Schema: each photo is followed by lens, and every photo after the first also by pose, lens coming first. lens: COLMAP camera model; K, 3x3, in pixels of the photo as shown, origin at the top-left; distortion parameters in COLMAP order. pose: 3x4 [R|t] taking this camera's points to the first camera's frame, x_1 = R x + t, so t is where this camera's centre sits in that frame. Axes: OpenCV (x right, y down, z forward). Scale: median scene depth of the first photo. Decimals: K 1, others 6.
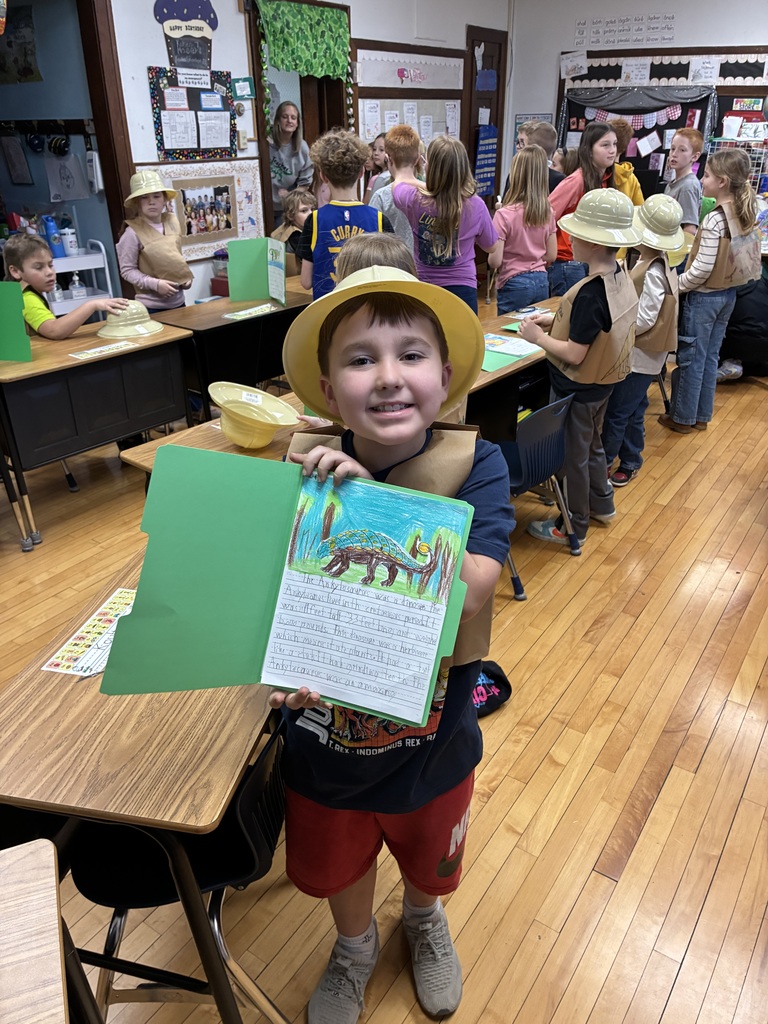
lens RADIAL K [[779.0, 0, 375.9], [0, 779.0, 519.1], [0, 0, 1]] dist [0.075186, -0.105943]
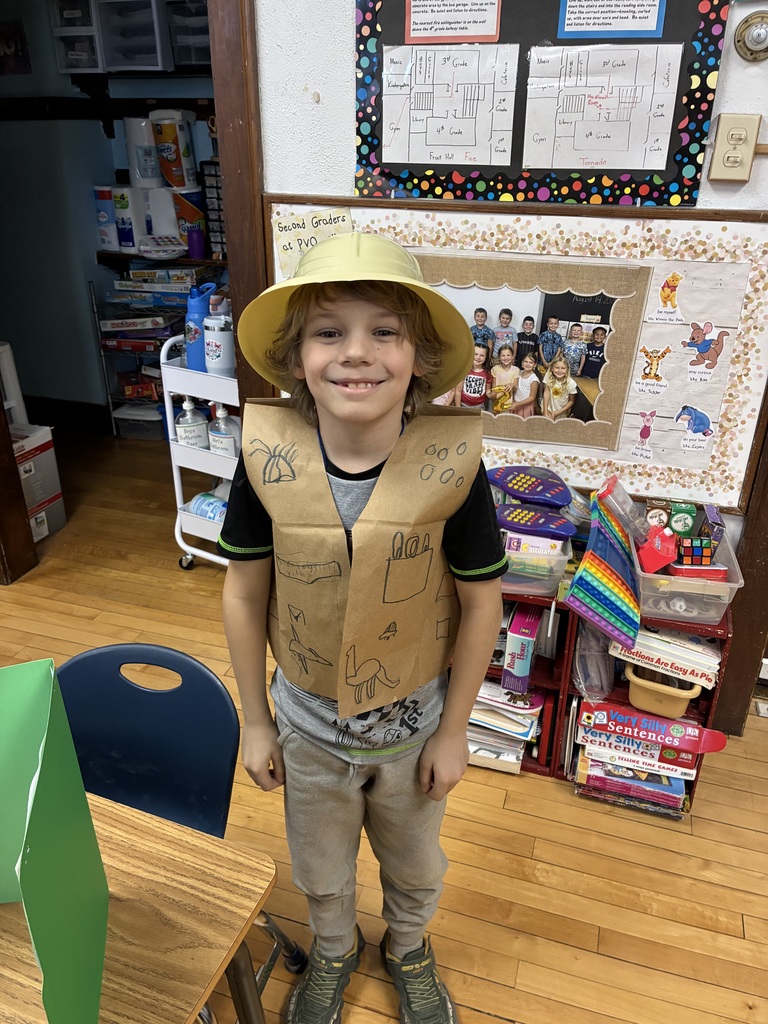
lens RADIAL K [[779.0, 0, 381.5], [0, 779.0, 511.2], [0, 0, 1]] dist [0.075186, -0.105943]
pose [[0.285562, 0.428547, -0.857206, 0.082875], [-0.444996, 0.851473, 0.277439, -0.410463], [0.848783, 0.302227, 0.433850, 0.847150]]
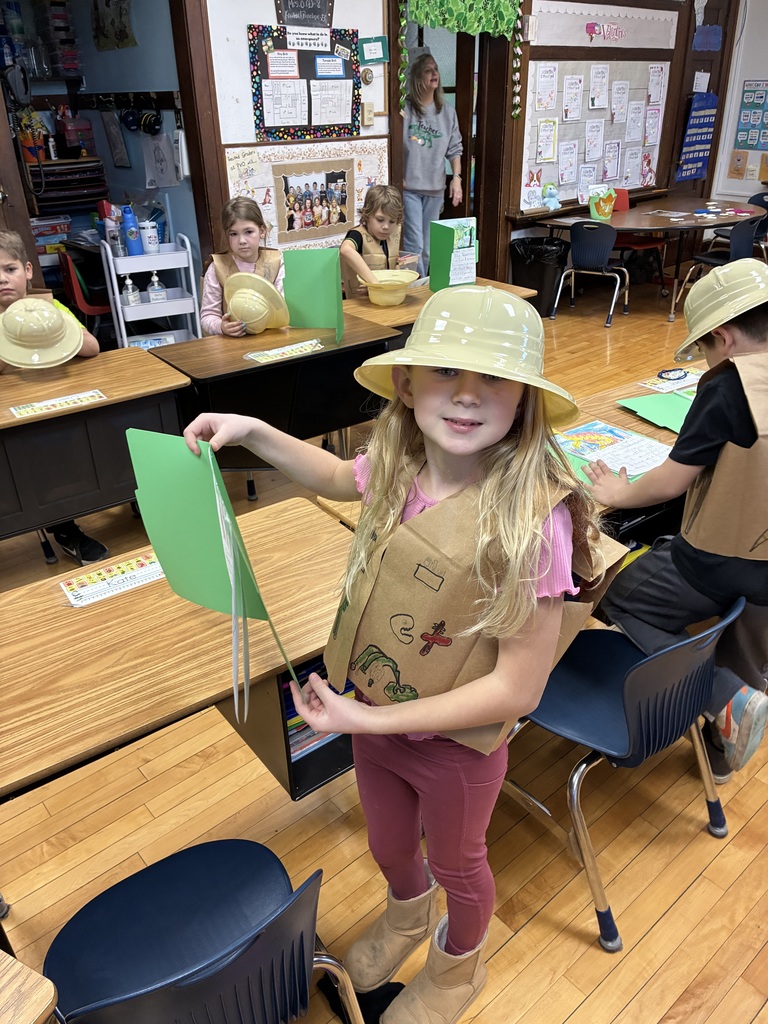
lens RADIAL K [[779.0, 0, 368.5], [0, 779.0, 522.6], [0, 0, 1]] dist [0.075186, -0.105943]
pose [[0.965502, 0.115147, -0.233555, 0.075114], [-0.107282, 0.993157, 0.046149, -0.099197], [0.237270, -0.019501, 0.971248, 0.199496]]
